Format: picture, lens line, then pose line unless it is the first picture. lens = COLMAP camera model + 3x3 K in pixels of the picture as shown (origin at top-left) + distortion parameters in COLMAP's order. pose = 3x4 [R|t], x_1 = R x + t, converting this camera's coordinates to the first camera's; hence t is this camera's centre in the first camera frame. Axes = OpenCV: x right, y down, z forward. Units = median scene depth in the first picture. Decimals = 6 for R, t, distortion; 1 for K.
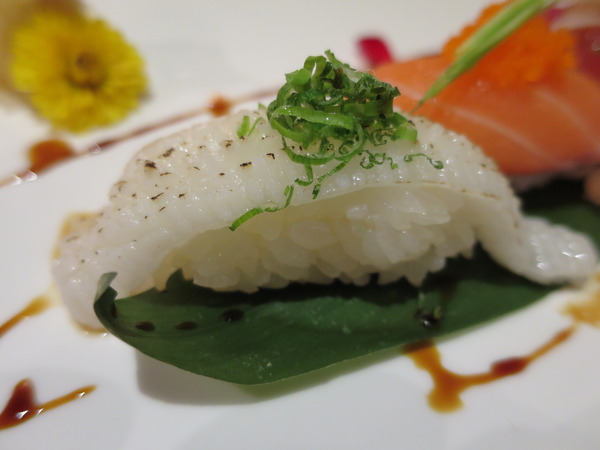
lens RADIAL K [[430.9, 0, 300.0], [0, 430.9, 225.0], [0, 0, 1]] dist [-0.031366, -0.002275]
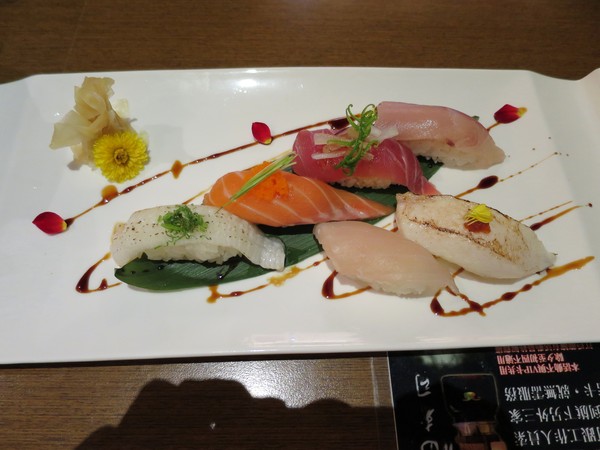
lens RADIAL K [[430.9, 0, 300.0], [0, 430.9, 225.0], [0, 0, 1]] dist [-0.031366, -0.002275]
pose [[0.982619, 0.123266, -0.138798, 1.283159], [-0.077071, 0.951117, 0.299060, -1.143539], [0.168877, -0.283164, 0.944086, -1.815072]]
